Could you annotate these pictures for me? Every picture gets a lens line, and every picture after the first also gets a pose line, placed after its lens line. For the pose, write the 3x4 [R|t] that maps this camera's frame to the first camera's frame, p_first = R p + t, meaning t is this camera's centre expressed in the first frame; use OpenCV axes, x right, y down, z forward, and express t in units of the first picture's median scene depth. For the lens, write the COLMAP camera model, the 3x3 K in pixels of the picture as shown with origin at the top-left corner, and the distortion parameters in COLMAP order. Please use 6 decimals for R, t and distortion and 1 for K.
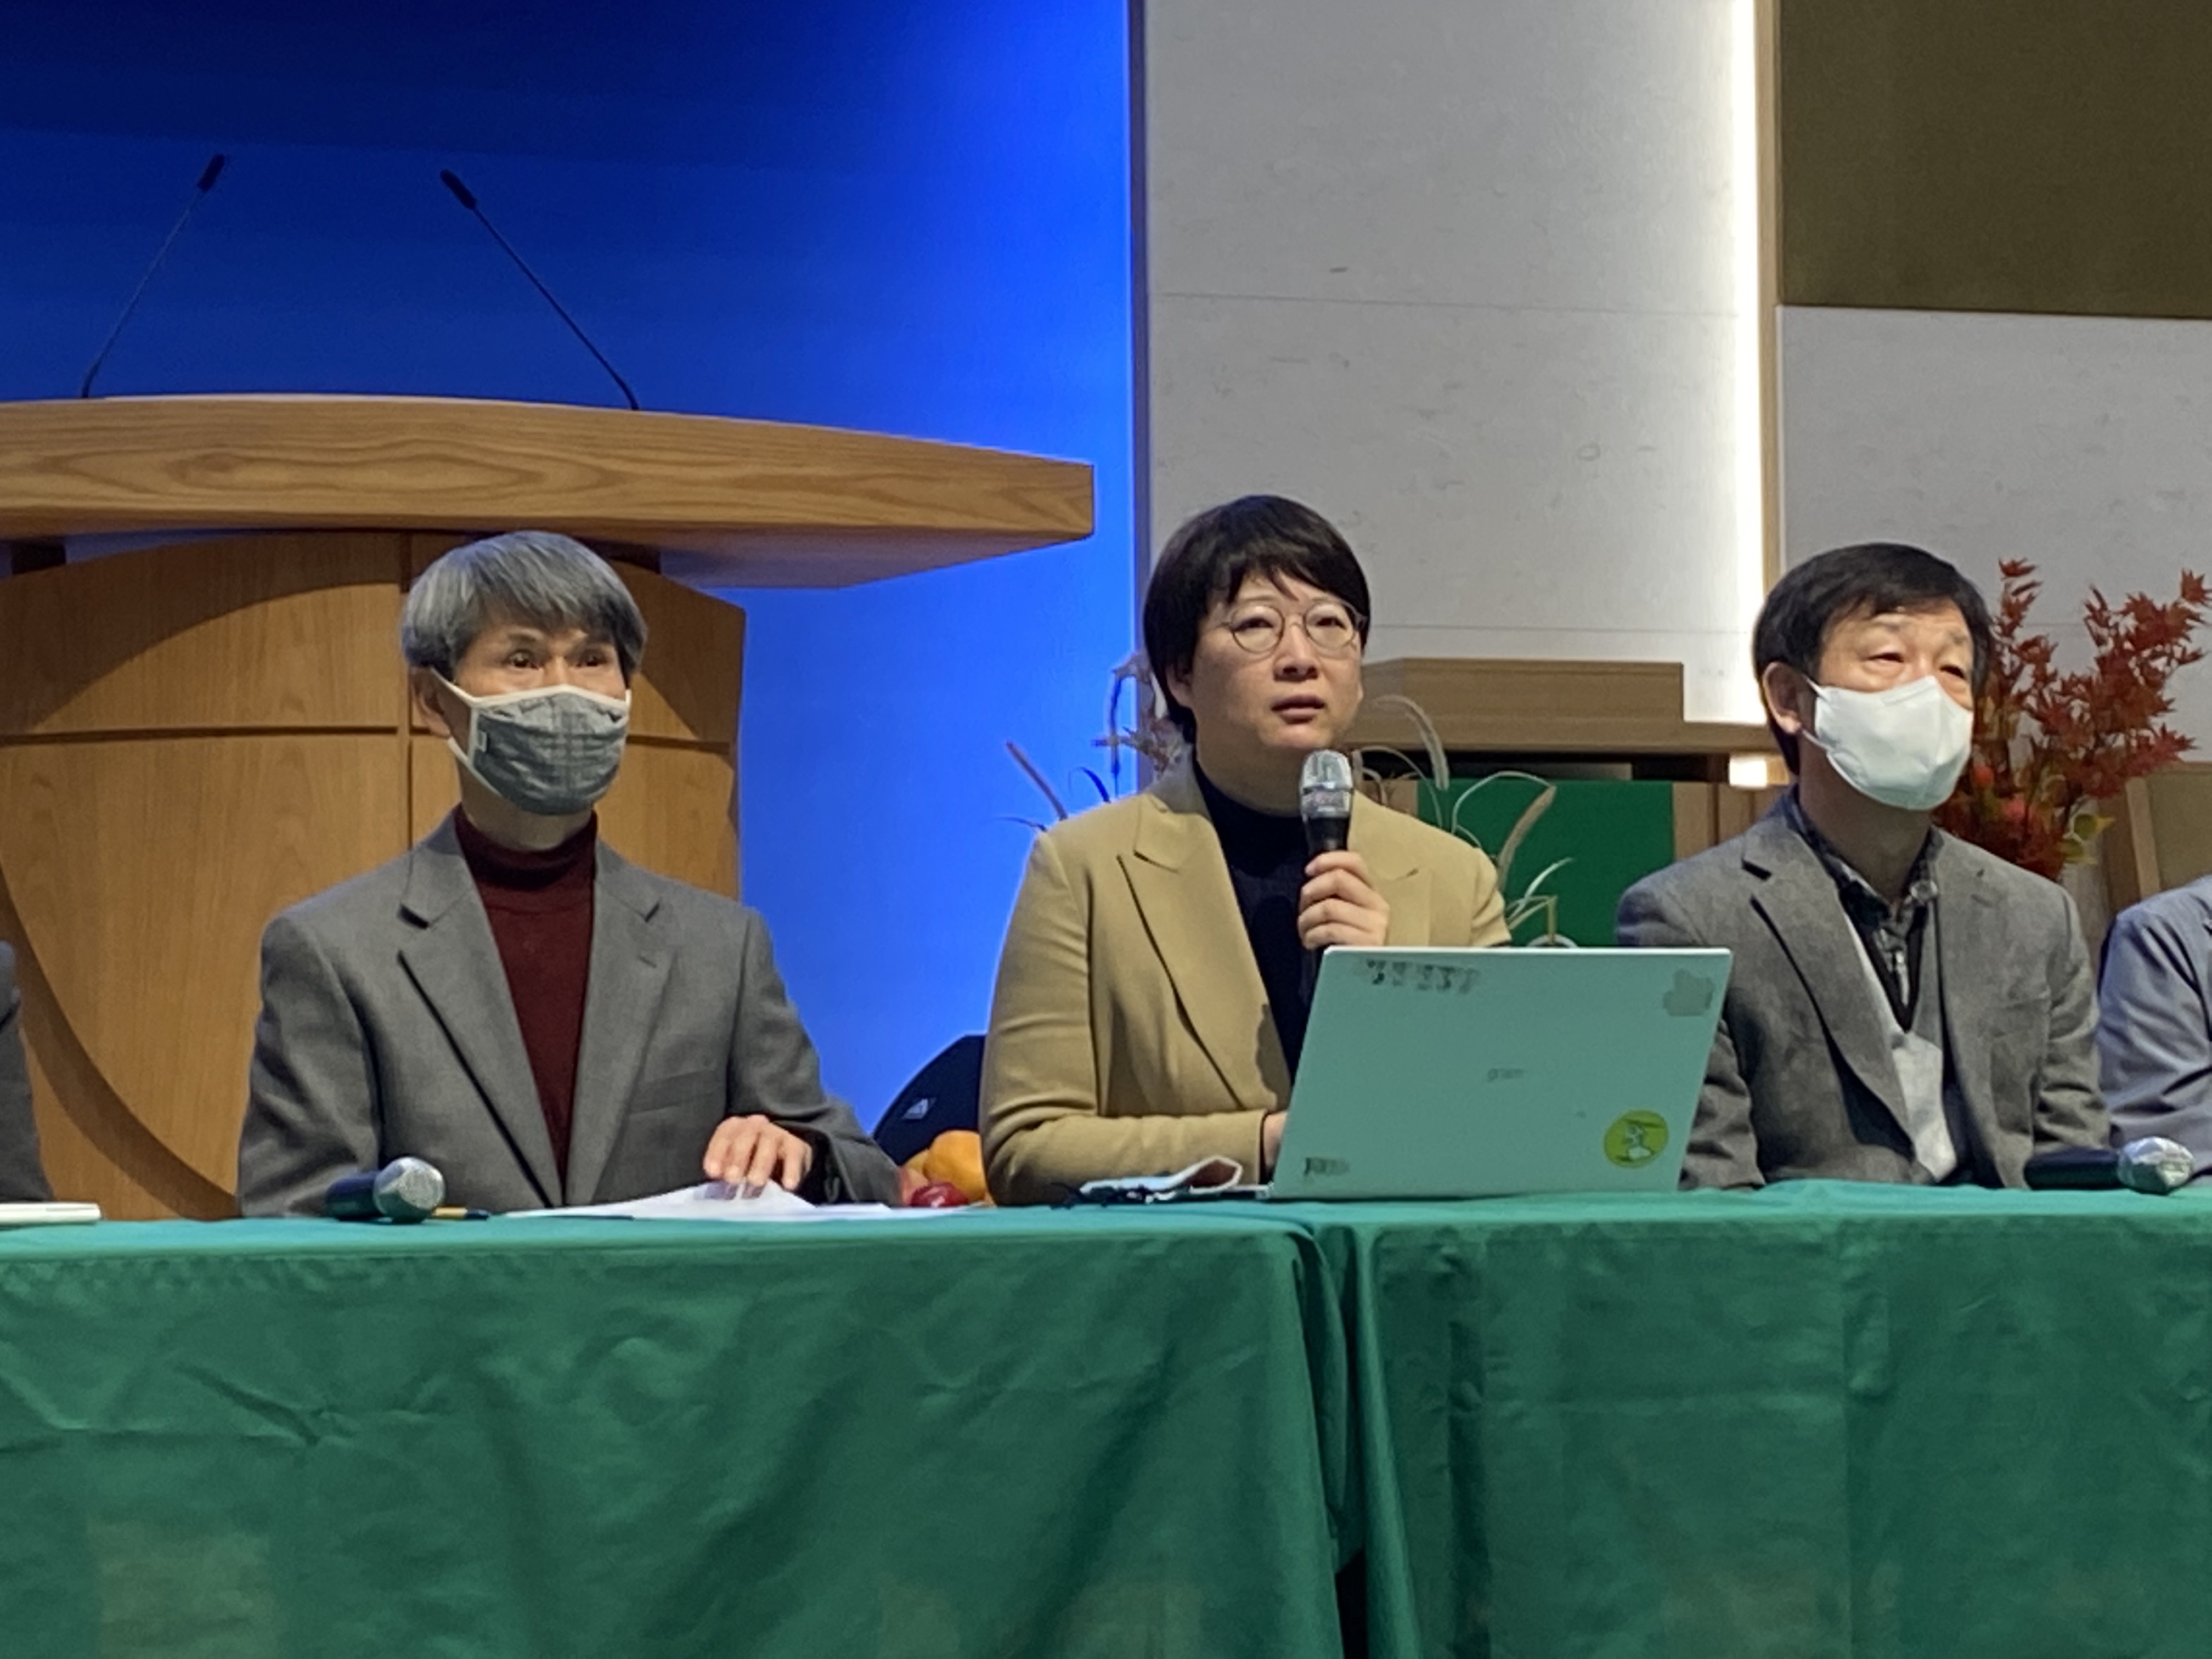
lens RADIAL K [[5918.8, 0, 1146.9], [0, 5918.8, 828.6], [0, 0, 1]] dist [0.132184, 0.204836]
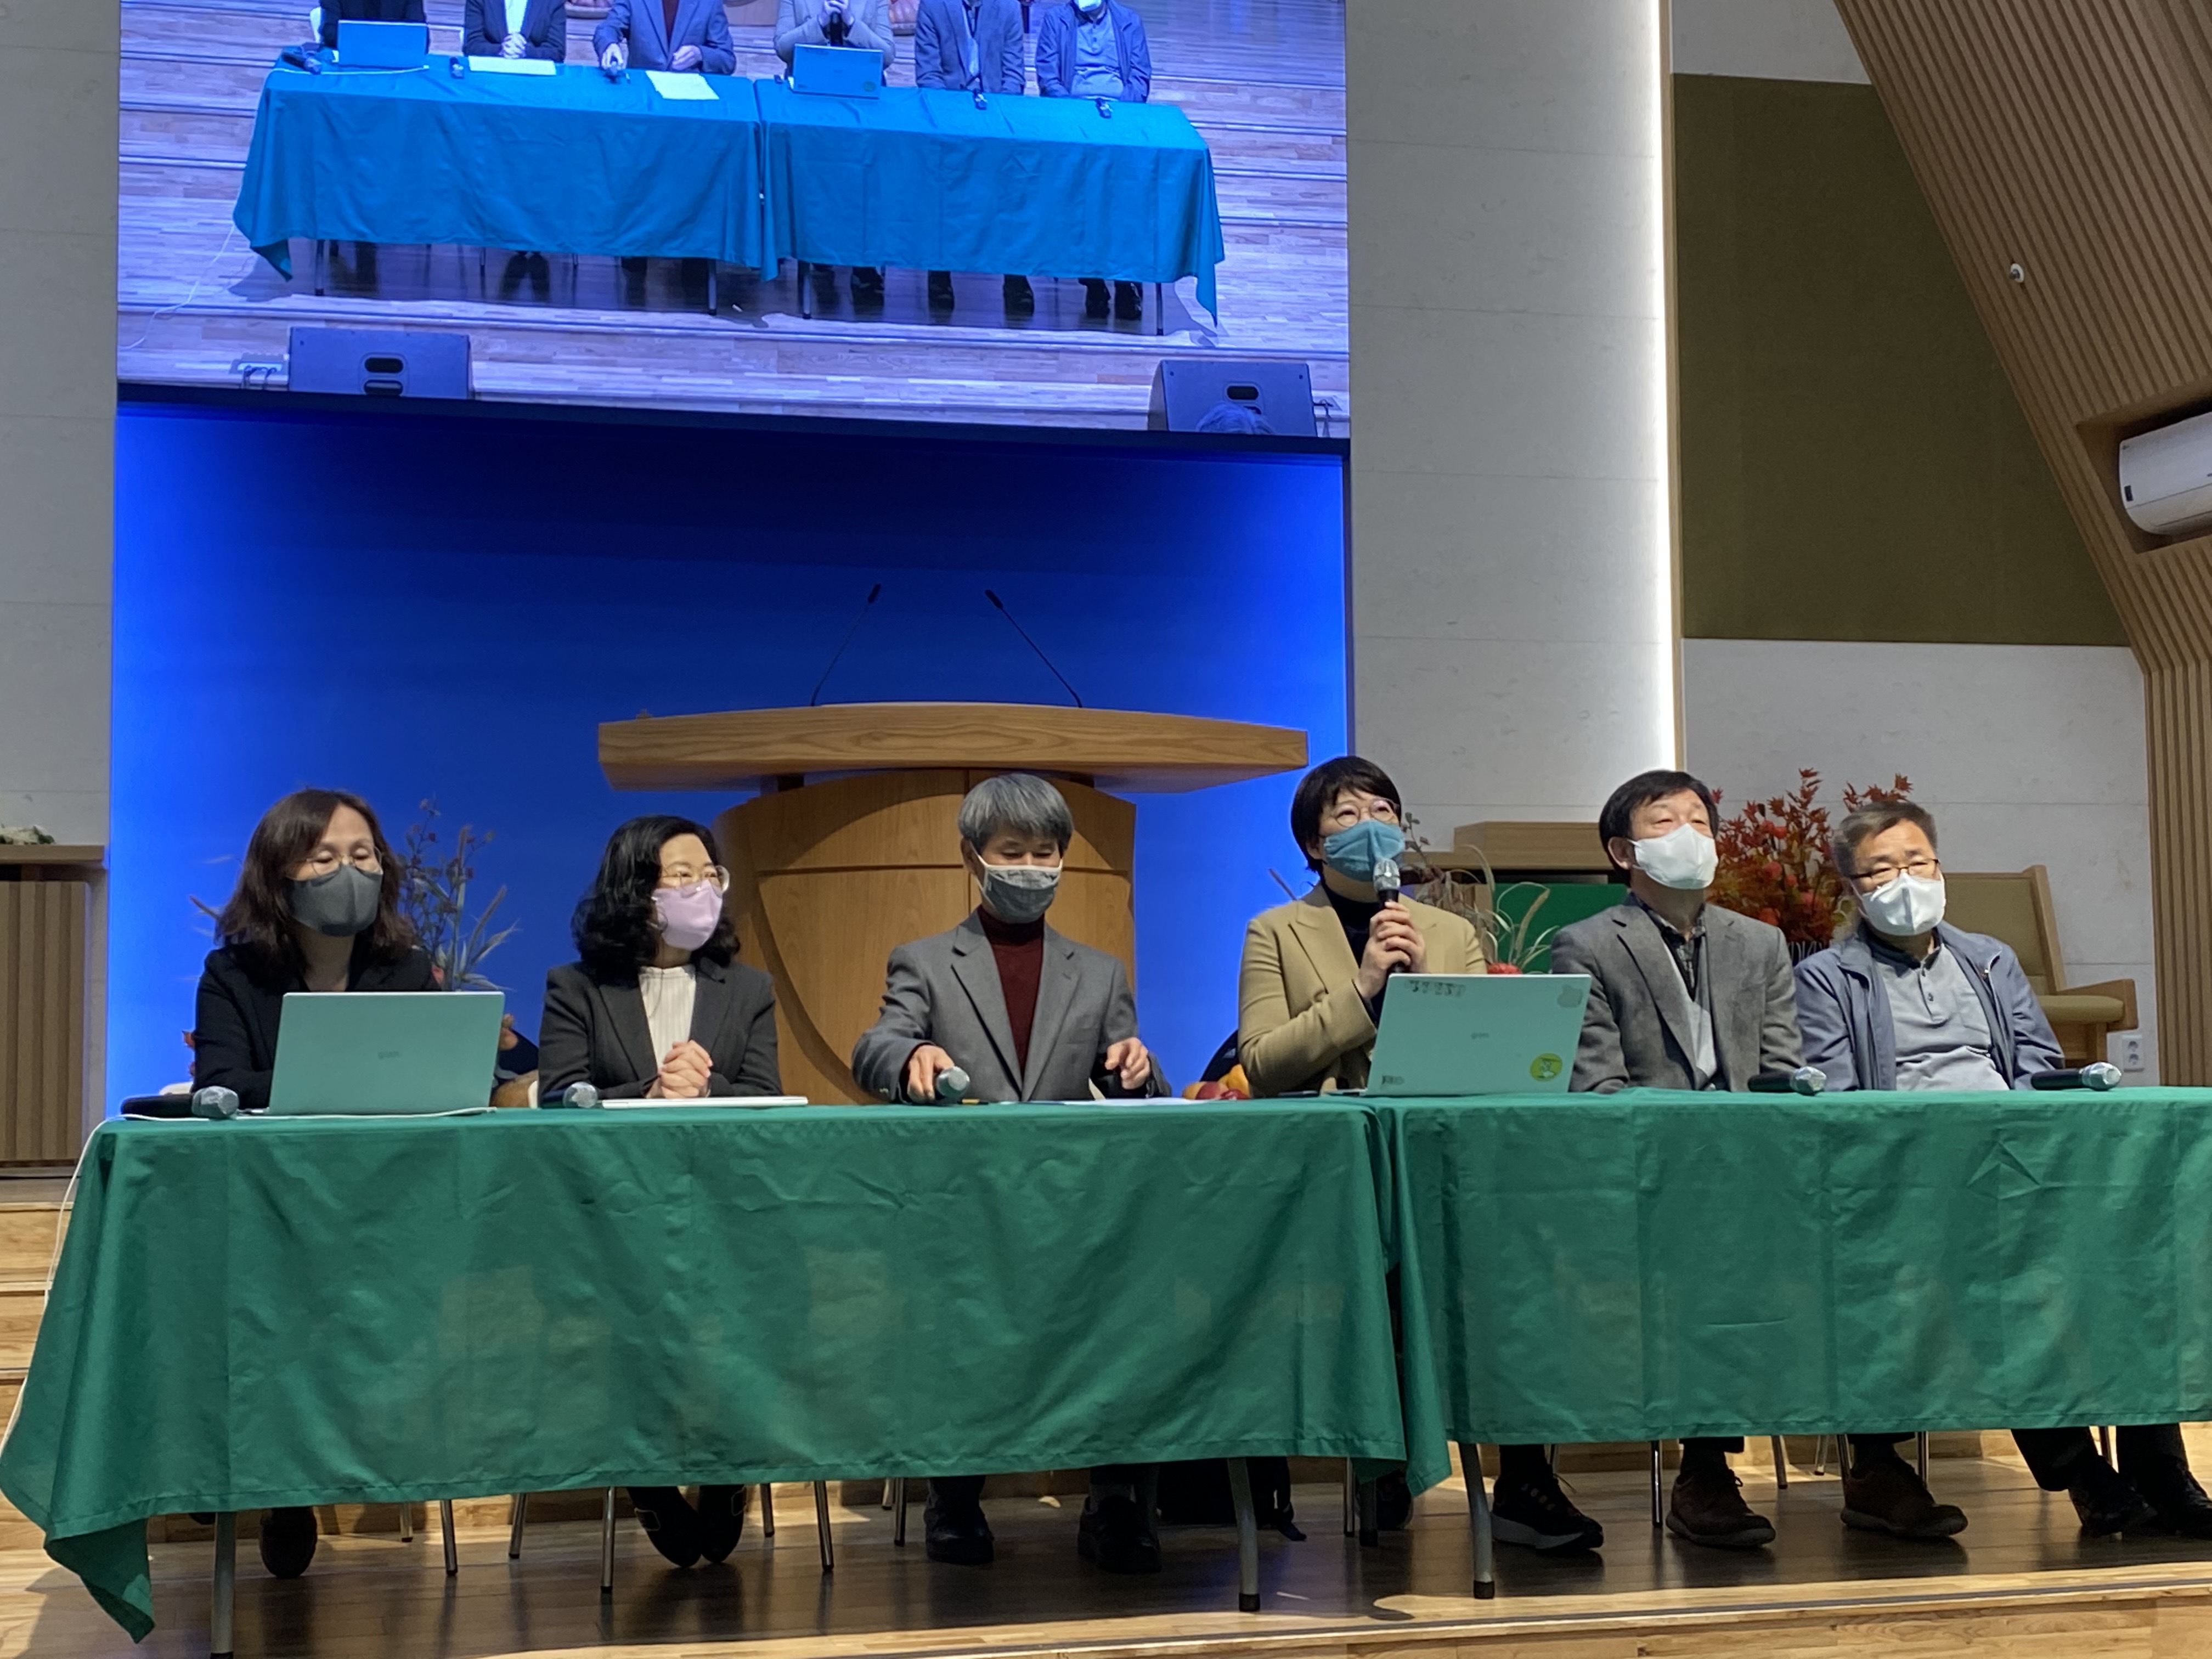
lens RADIAL K [[3181.1, 0, 1106.0], [0, 3181.1, 829.5], [0, 0, 1]] dist [0.151187, -0.673026]
pose [[0.995717, -0.007278, -0.092165, 0.037051], [0.005116, 0.999707, -0.023670, -0.005144], [0.092310, 0.023097, 0.995462, -0.130968]]
